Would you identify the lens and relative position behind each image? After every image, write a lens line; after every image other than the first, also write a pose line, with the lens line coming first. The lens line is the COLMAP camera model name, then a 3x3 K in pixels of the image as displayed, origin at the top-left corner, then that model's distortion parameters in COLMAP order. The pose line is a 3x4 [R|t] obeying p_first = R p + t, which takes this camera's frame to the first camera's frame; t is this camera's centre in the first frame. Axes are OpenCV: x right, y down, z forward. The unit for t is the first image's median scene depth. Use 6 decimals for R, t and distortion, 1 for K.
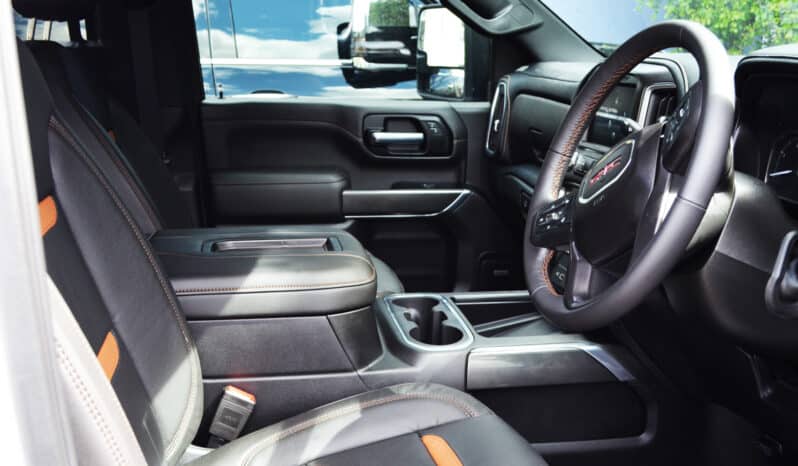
lens RADIAL K [[839.5, 0, 402.5], [0, 839.5, 248.2], [0, 0, 1]] dist [-0.046465, -0.021304]
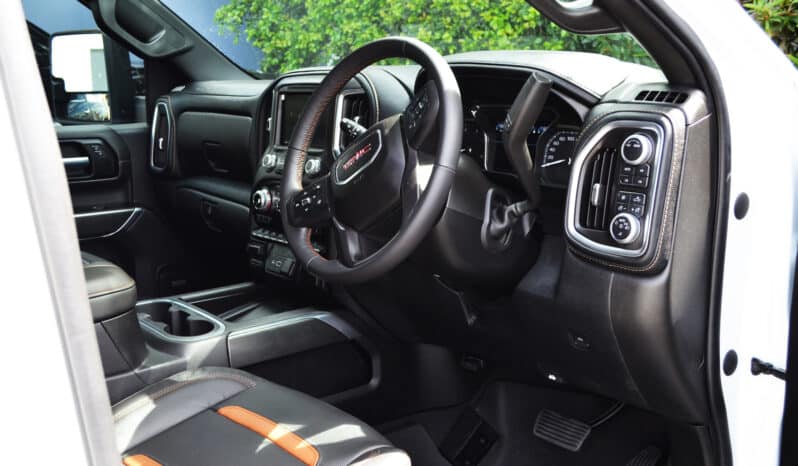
lens RADIAL K [[839.5, 0, 402.5], [0, 839.5, 248.2], [0, 0, 1]] dist [-0.046465, -0.021304]
pose [[0.870655, -0.129037, 0.474668, -0.157973], [0.142609, 0.989751, 0.007483, 0.022328], [-0.470768, 0.061177, 0.880133, -0.068045]]
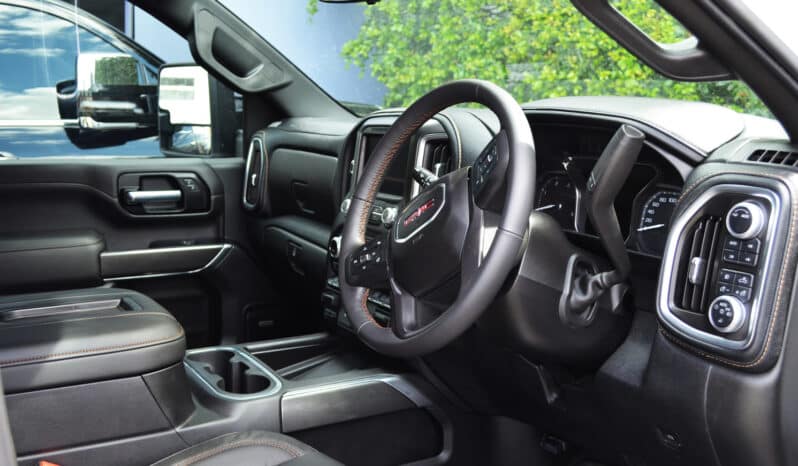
lens RADIAL K [[839.5, 0, 402.5], [0, 839.5, 248.2], [0, 0, 1]] dist [-0.046465, -0.021304]
pose [[0.938098, -0.064159, 0.340377, -0.081568], [0.086322, 0.994994, -0.050357, 0.004993], [-0.335442, 0.076622, 0.938940, -0.021069]]
